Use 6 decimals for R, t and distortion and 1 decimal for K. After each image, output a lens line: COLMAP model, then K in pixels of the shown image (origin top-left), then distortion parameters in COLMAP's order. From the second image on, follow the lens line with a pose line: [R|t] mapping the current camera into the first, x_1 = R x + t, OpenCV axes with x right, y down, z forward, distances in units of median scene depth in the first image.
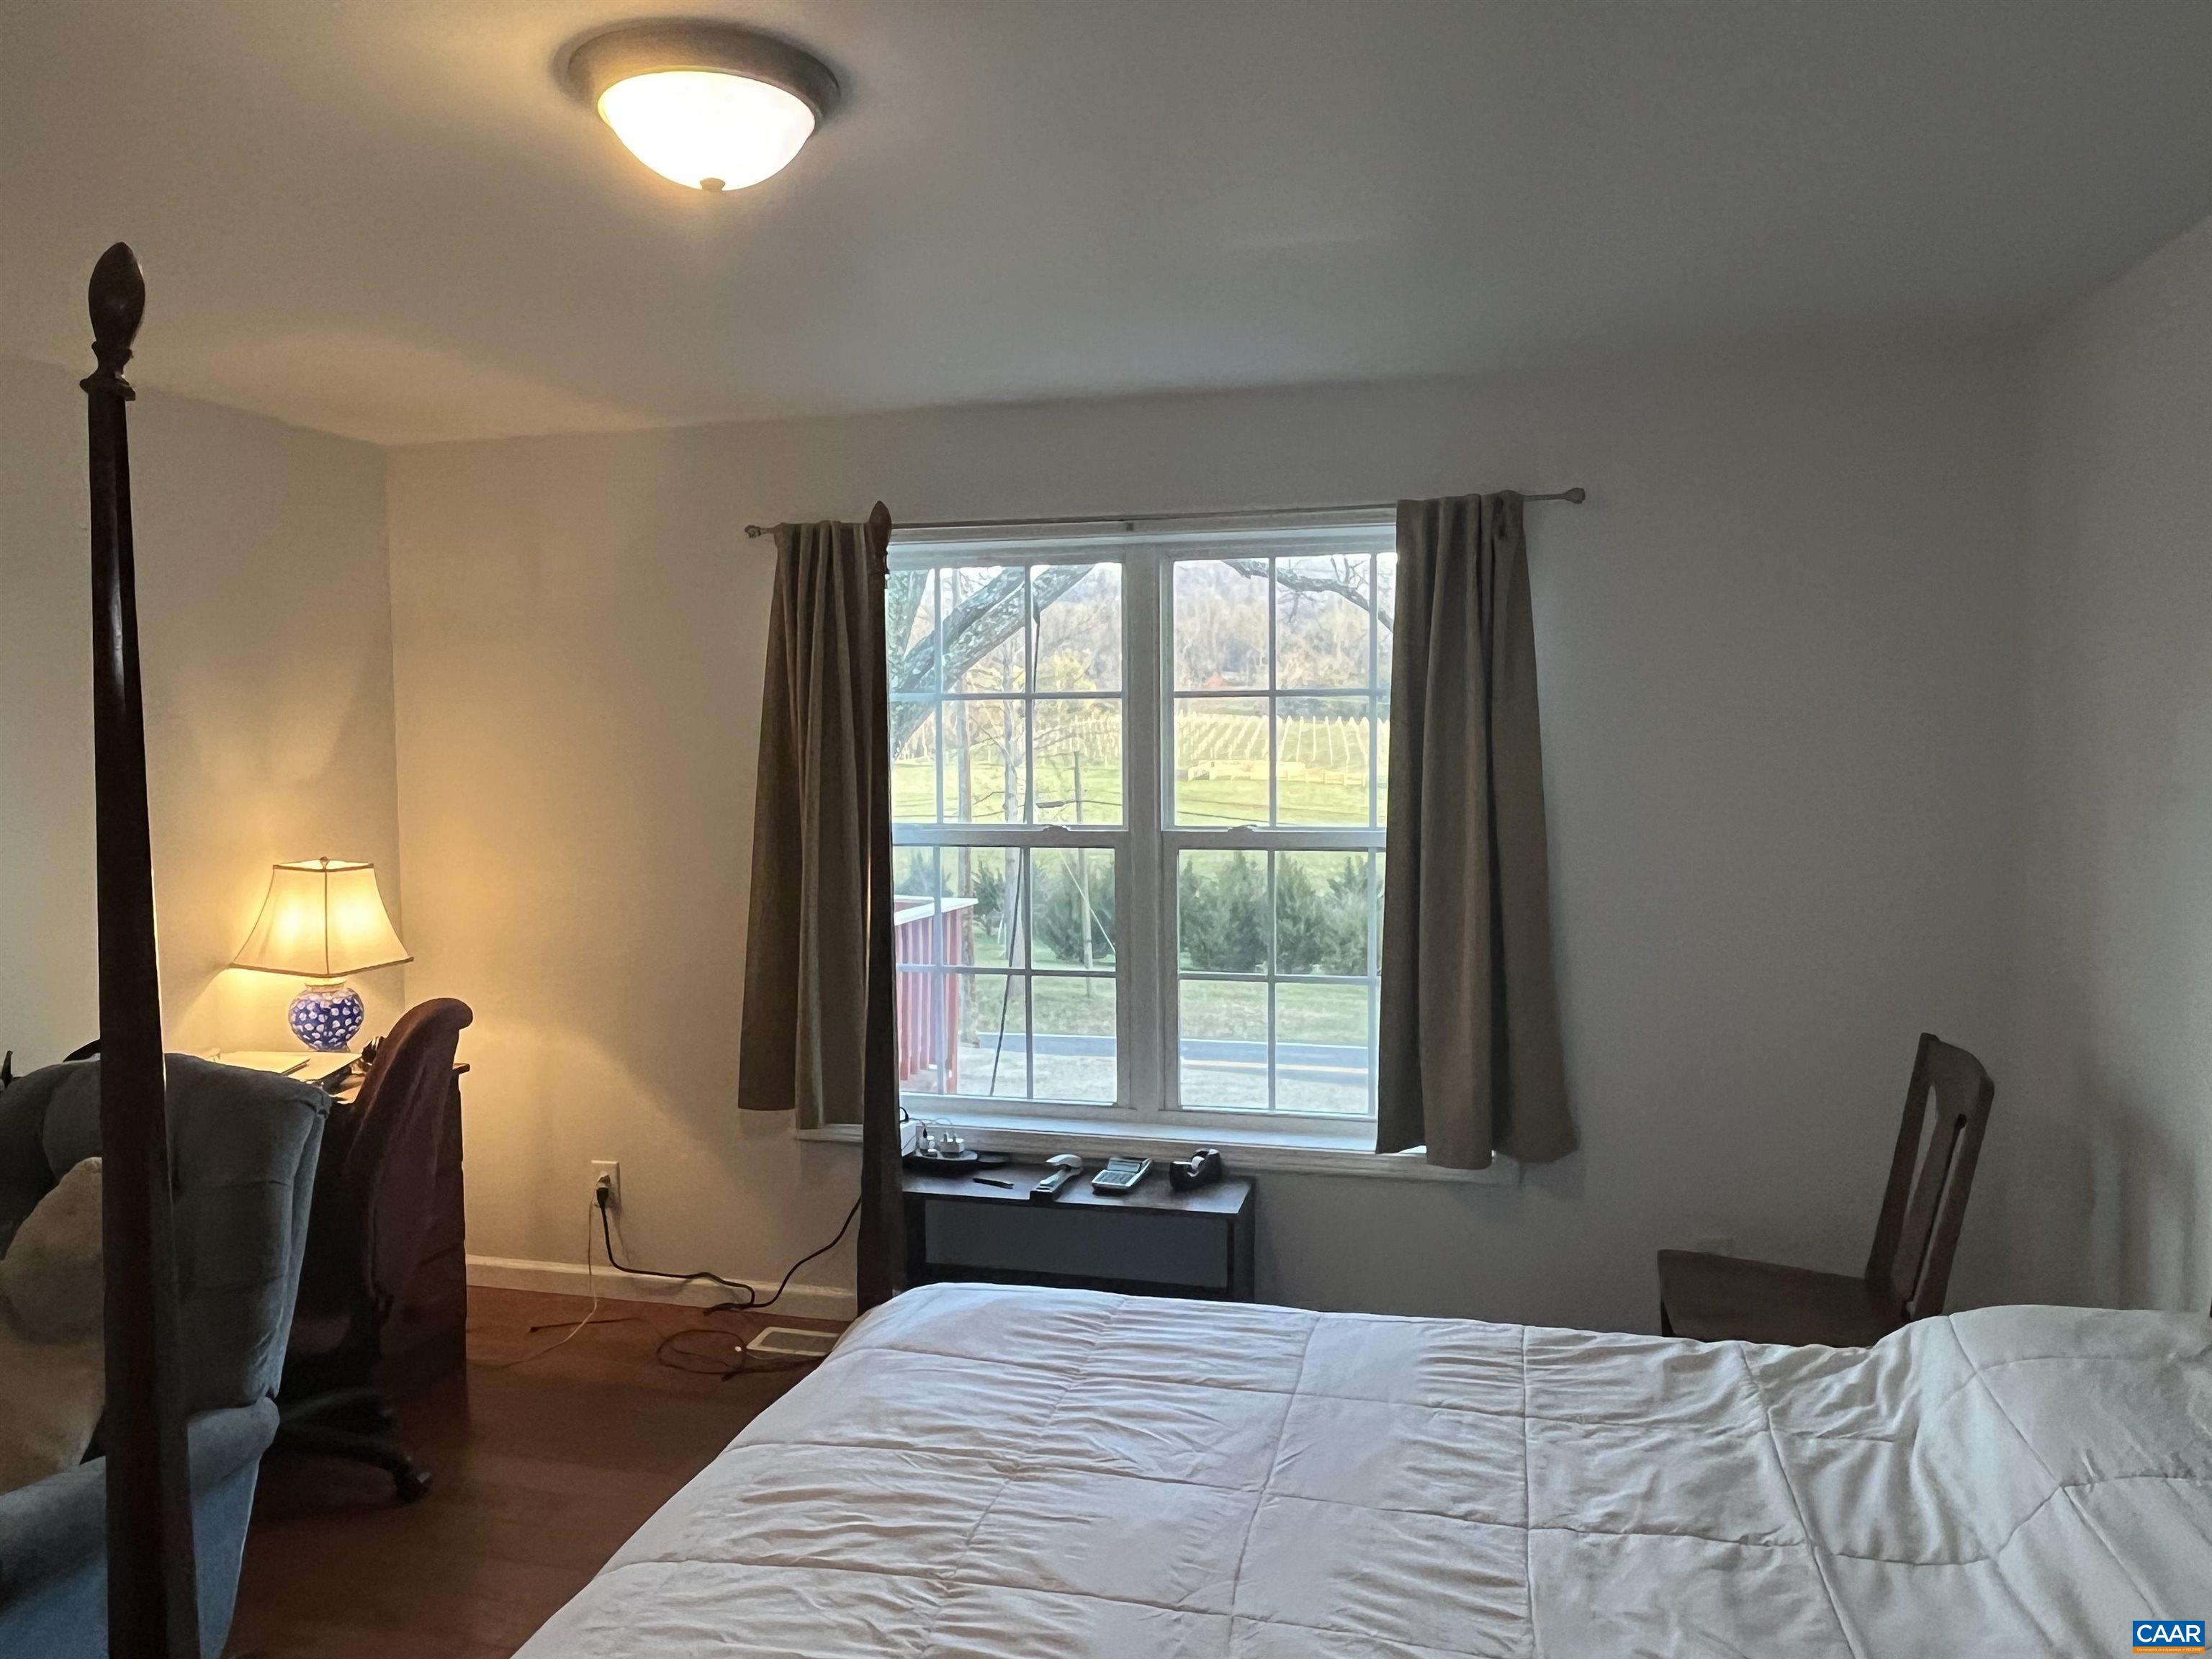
lens RADIAL K [[1526.5, 0, 1109.8], [0, 1526.5, 834.3], [0, 0, 1]] dist [-0.008201, -0.002142]
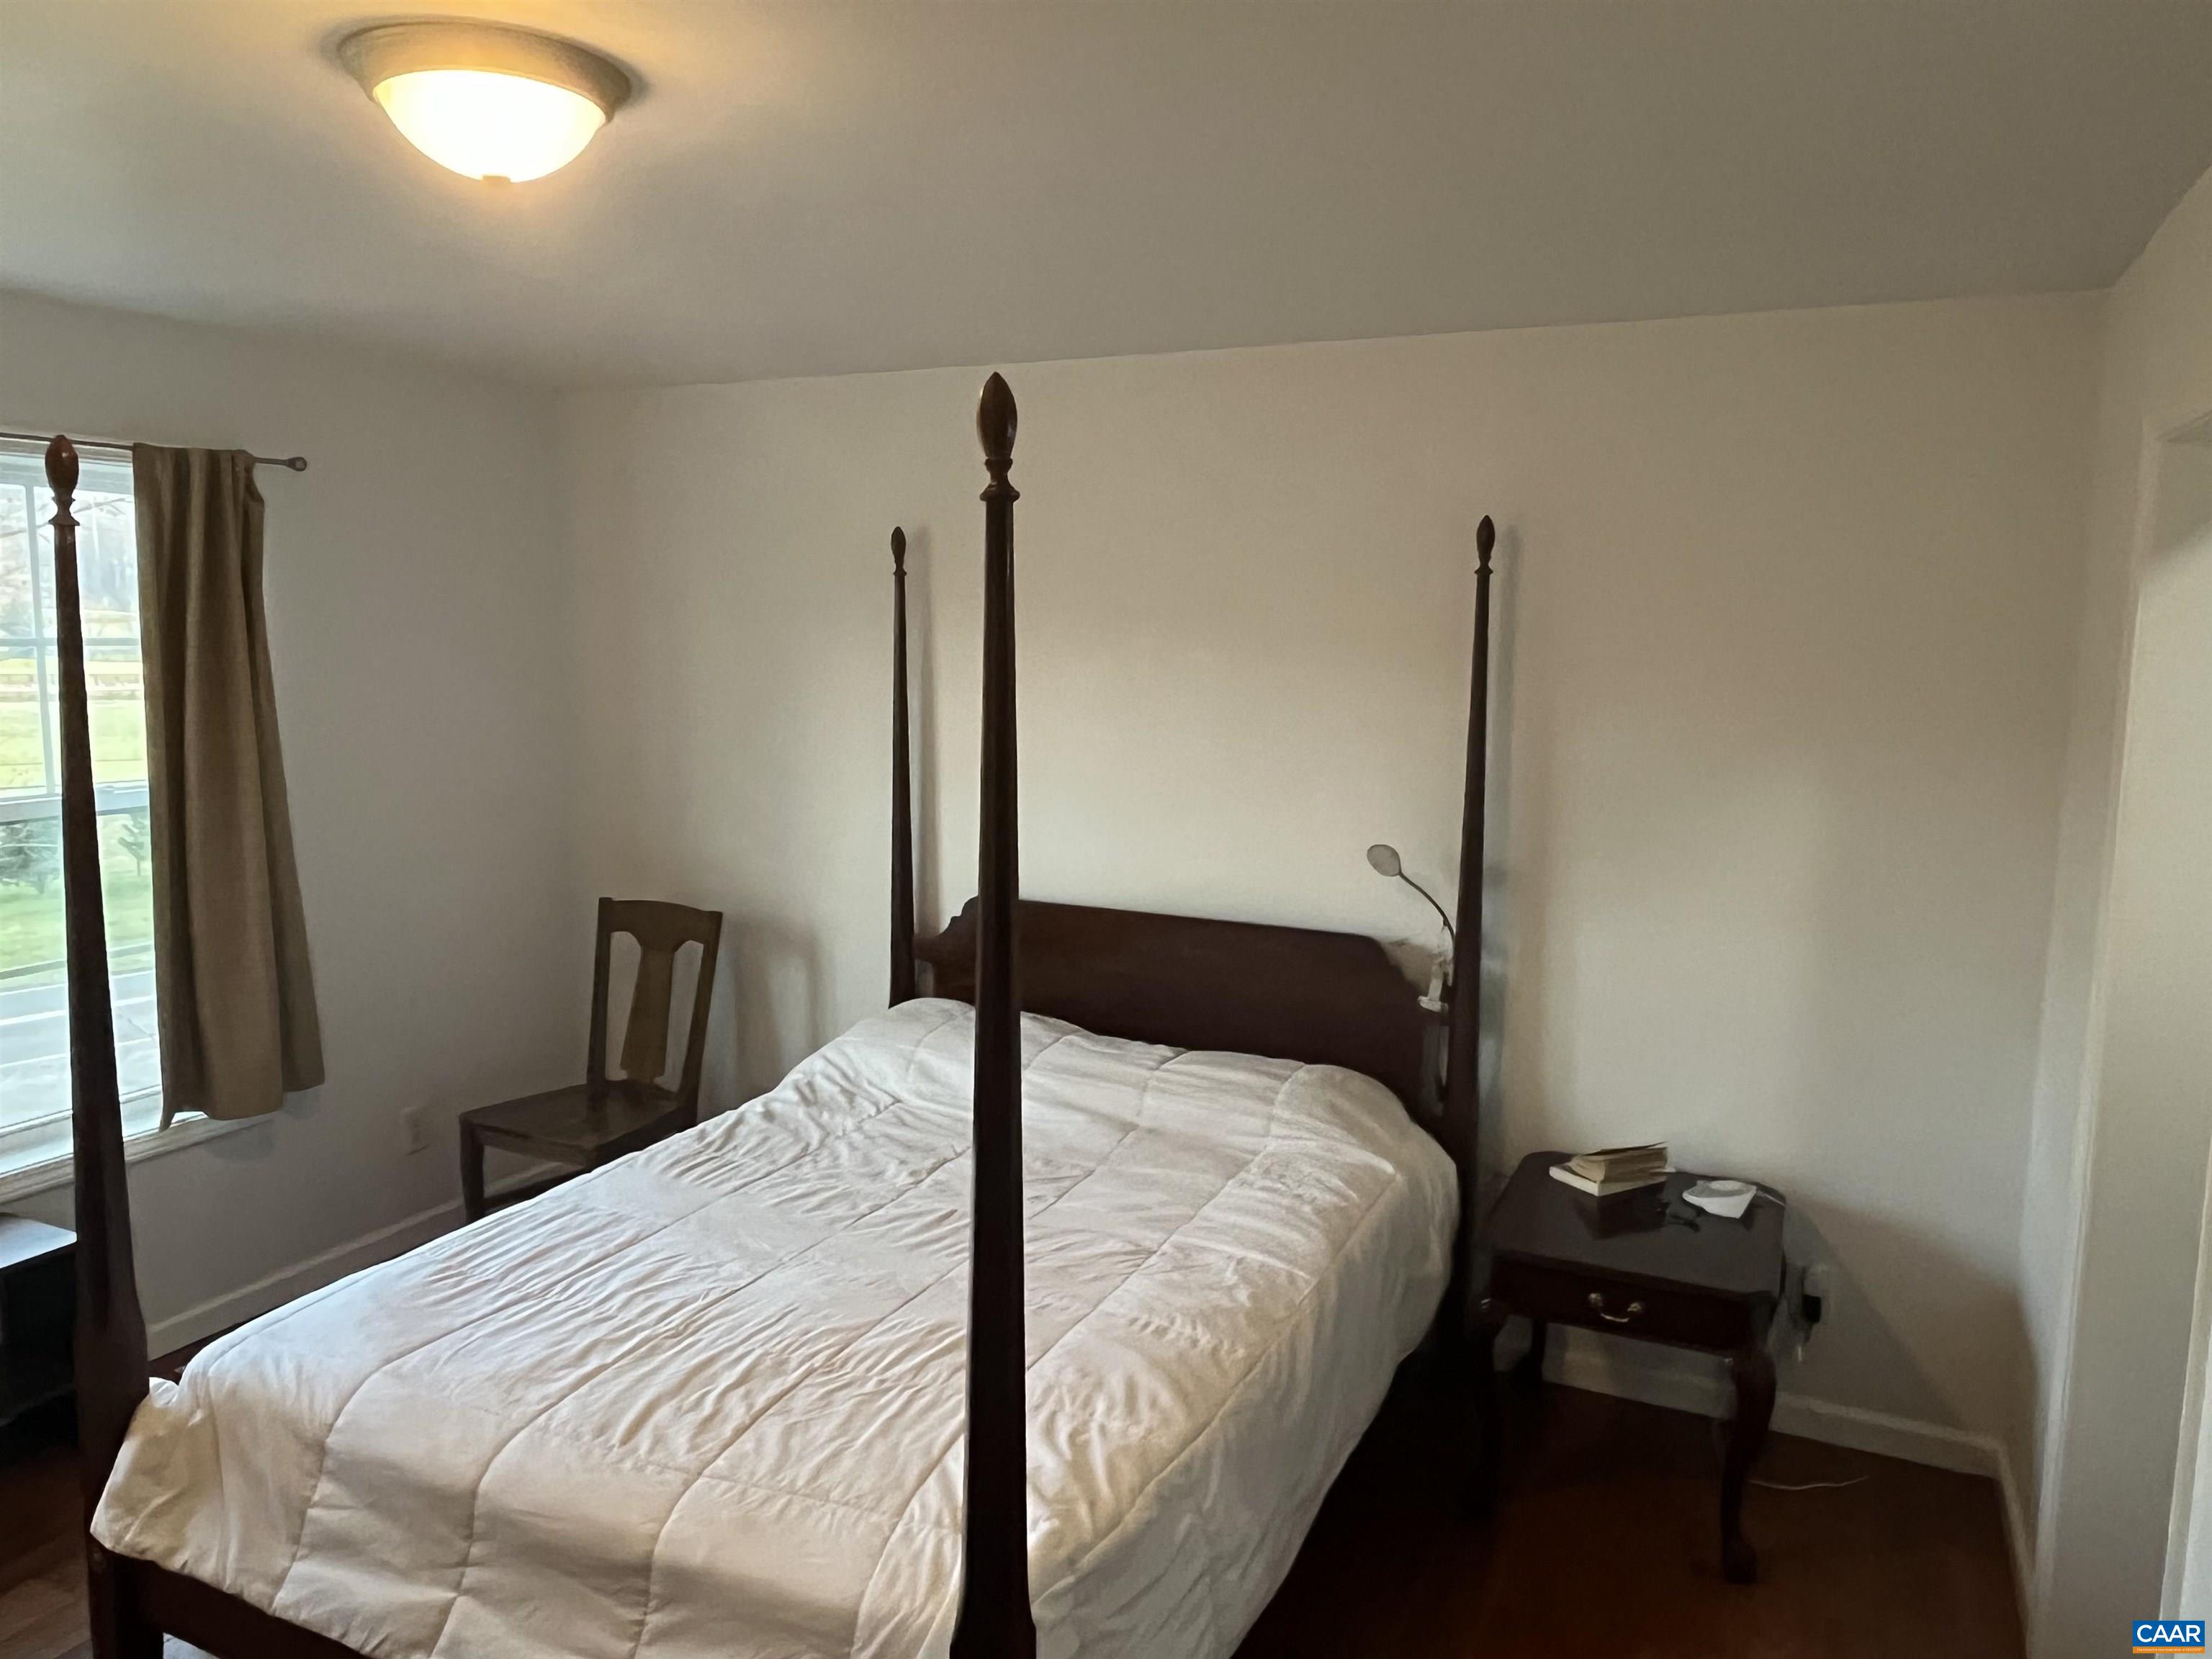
lens RADIAL K [[1526.5, 0, 1107.8], [0, 1526.5, 828.6], [0, 0, 1]] dist [-0.008201, -0.002142]
pose [[0.195820, -0.119670, 0.973311, -1.066427], [0.057805, 0.992209, 0.110363, -0.087353], [-0.978935, 0.034651, 0.201212, 0.391671]]
